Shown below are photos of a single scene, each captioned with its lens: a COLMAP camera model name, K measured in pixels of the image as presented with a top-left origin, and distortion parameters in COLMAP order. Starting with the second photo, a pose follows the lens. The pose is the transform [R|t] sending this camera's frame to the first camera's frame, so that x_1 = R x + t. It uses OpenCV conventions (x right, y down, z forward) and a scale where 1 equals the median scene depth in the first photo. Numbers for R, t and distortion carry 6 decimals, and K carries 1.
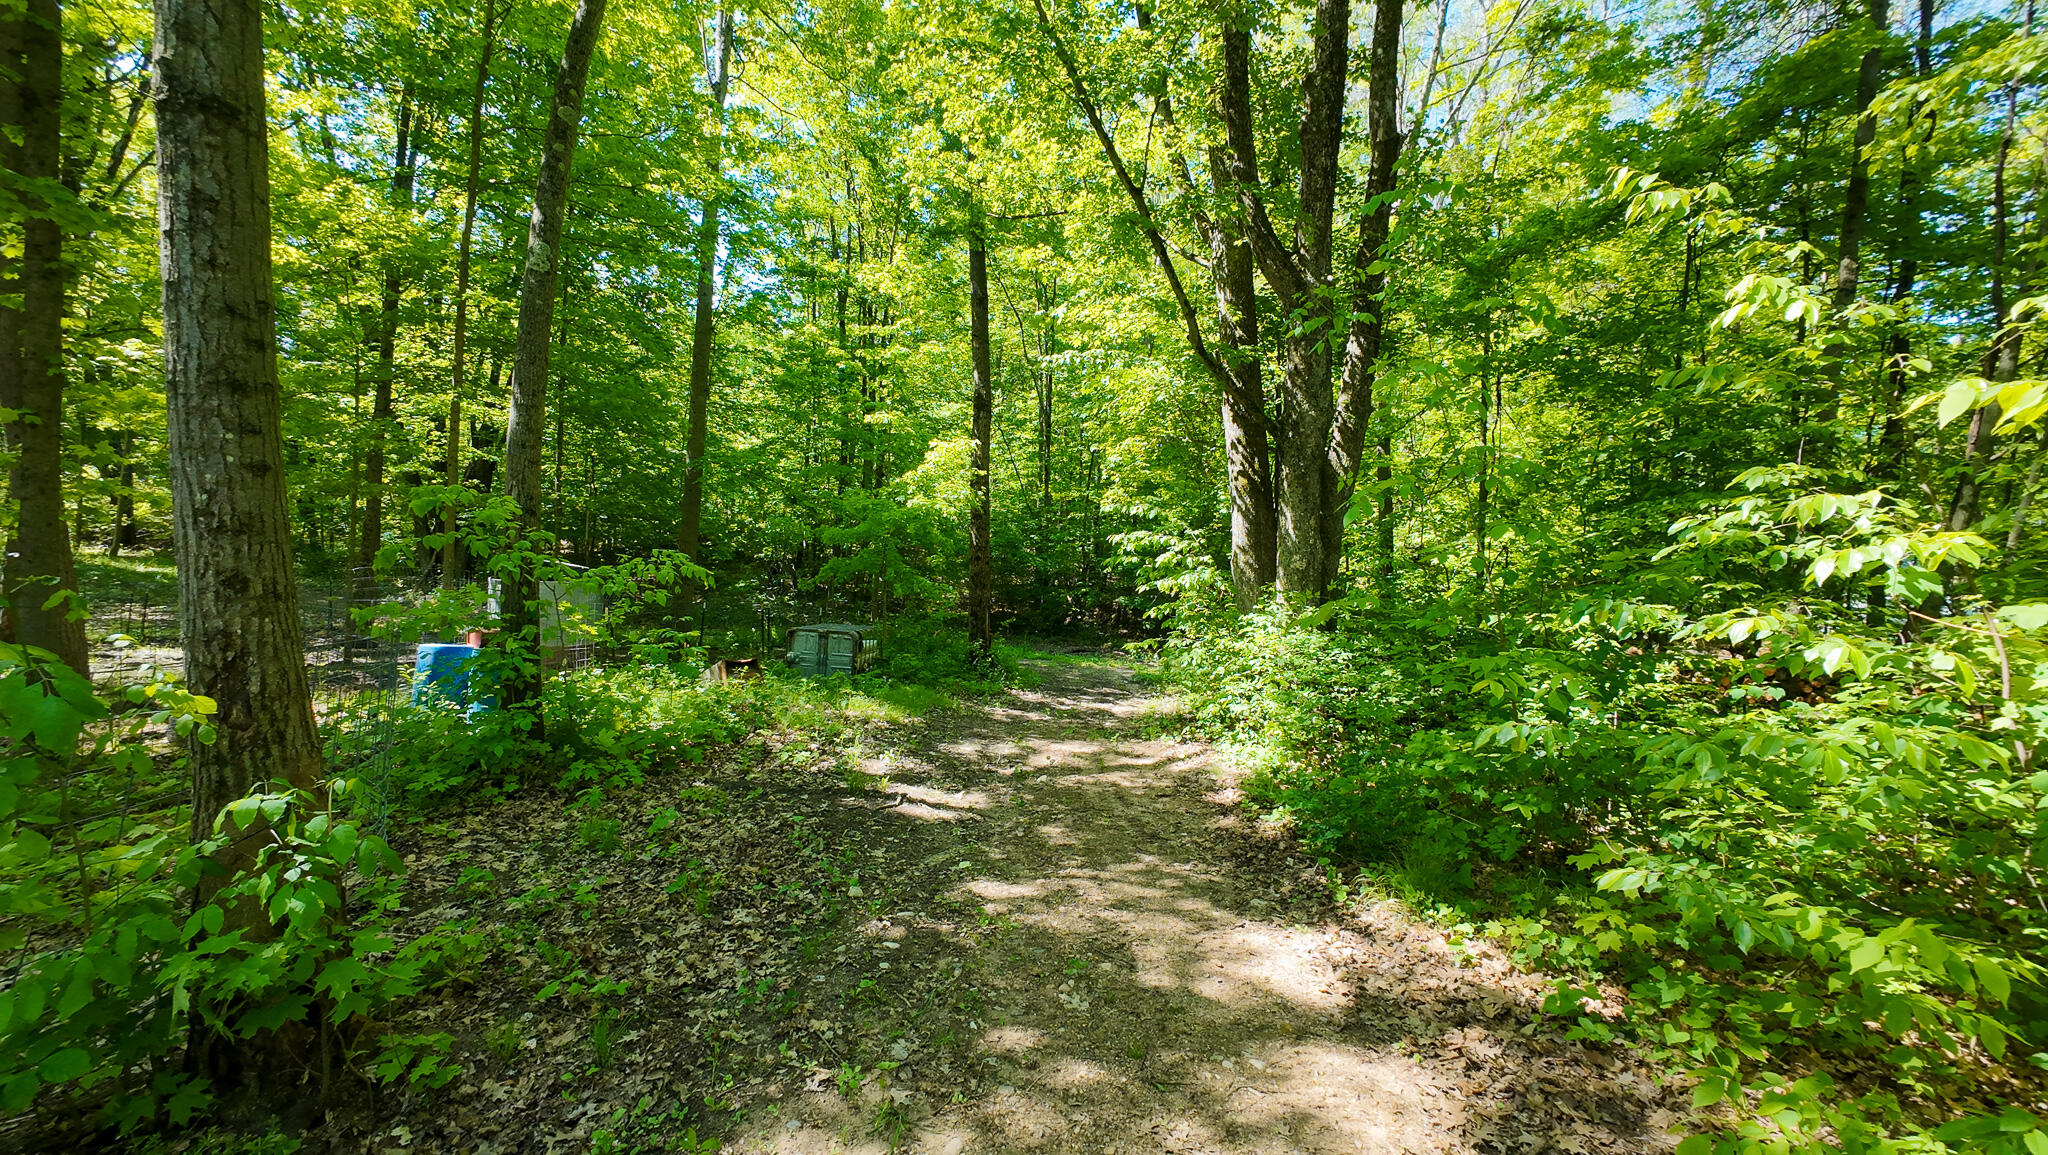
lens RADIAL K [[797.5, 0, 1024.0], [0, 797.5, 577.5], [0, 0, 1]] dist [-0.001516, 0.000257]
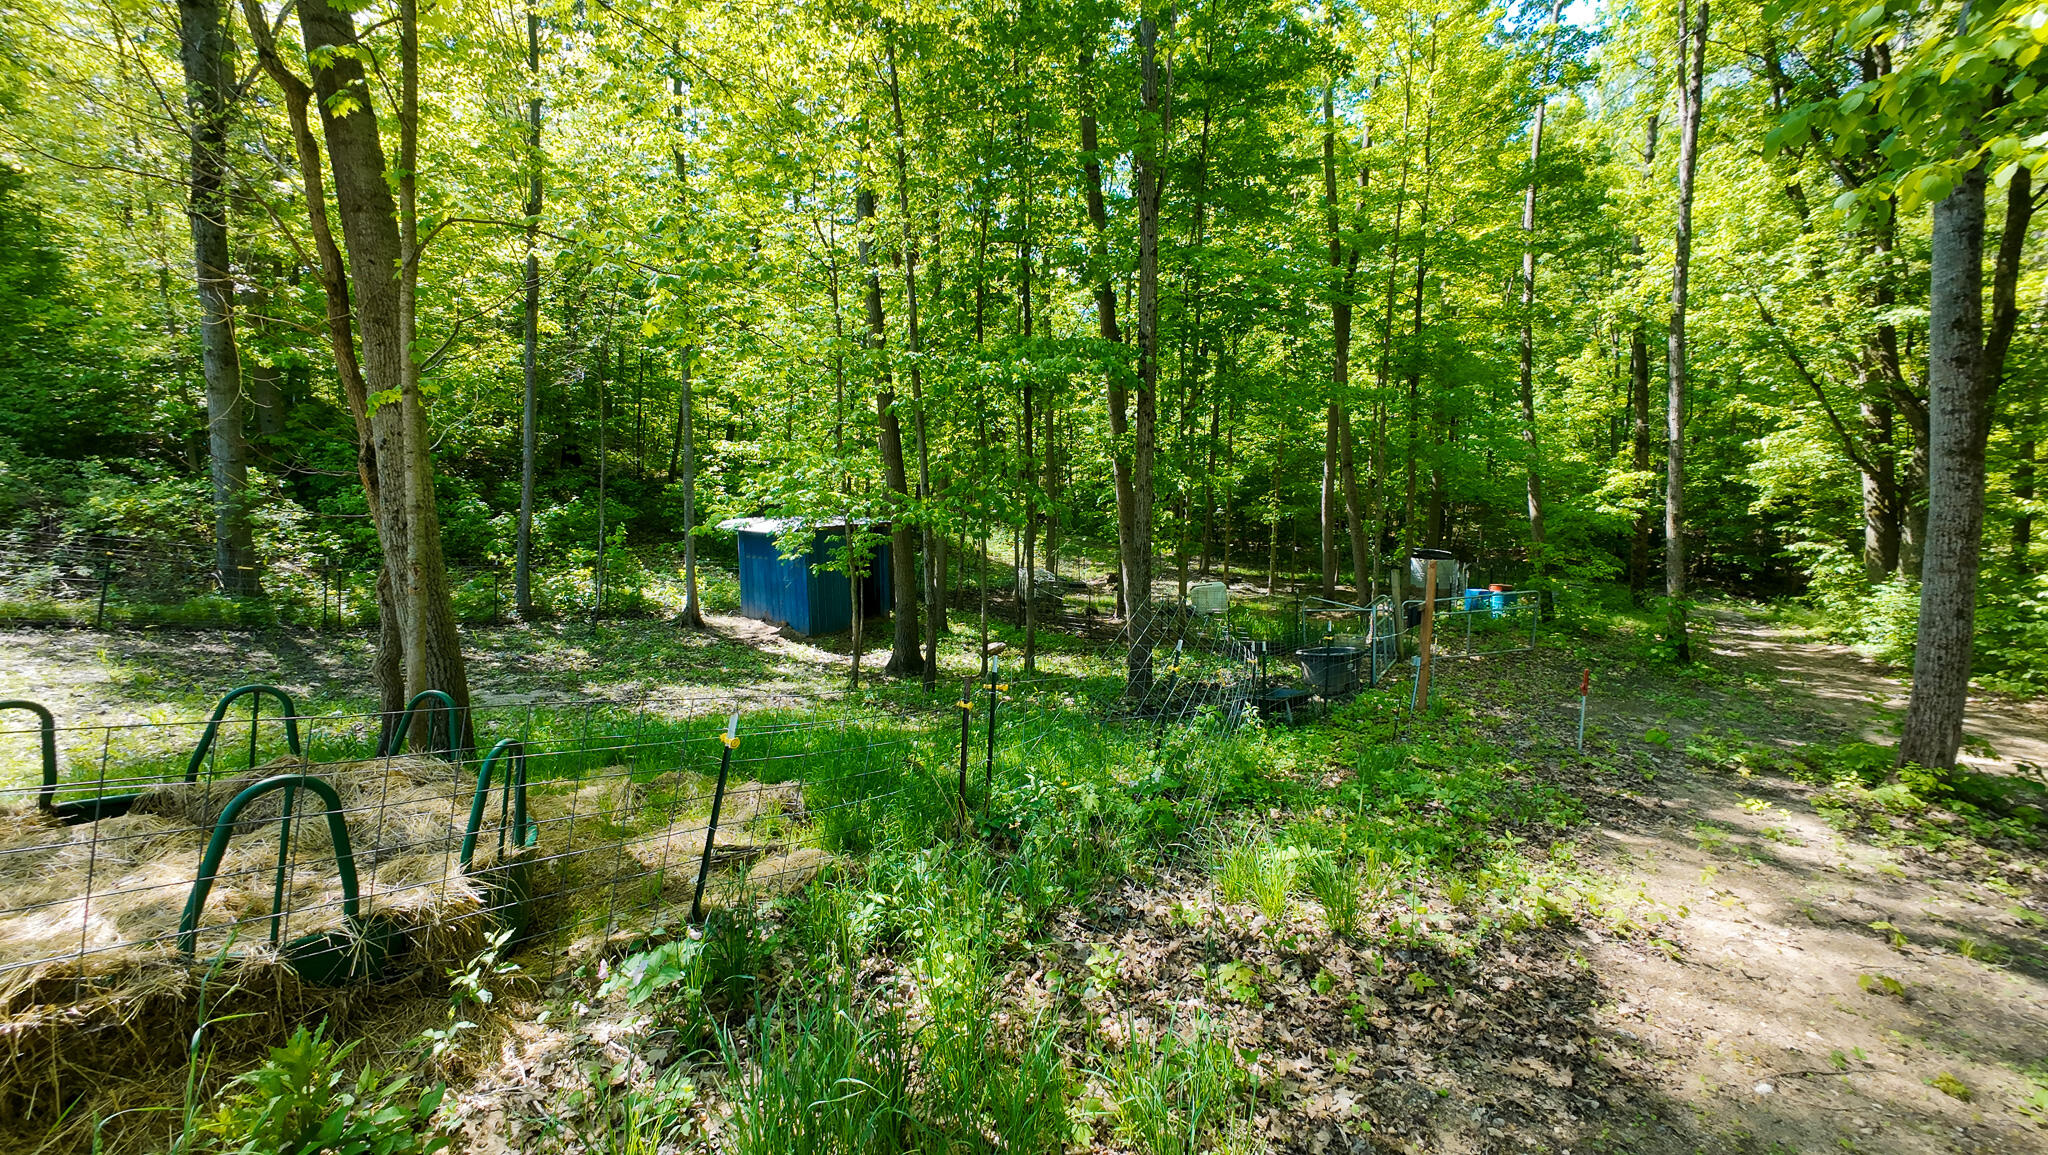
lens RADIAL K [[797.5, 0, 1024.0], [0, 797.5, 577.5], [0, 0, 1]] dist [-0.001516, 0.000257]
pose [[0.872274, 0.017249, -0.488713, -0.588910], [0.026719, 0.996204, 0.082850, -0.187007], [0.488287, -0.085325, 0.868502, -1.719590]]
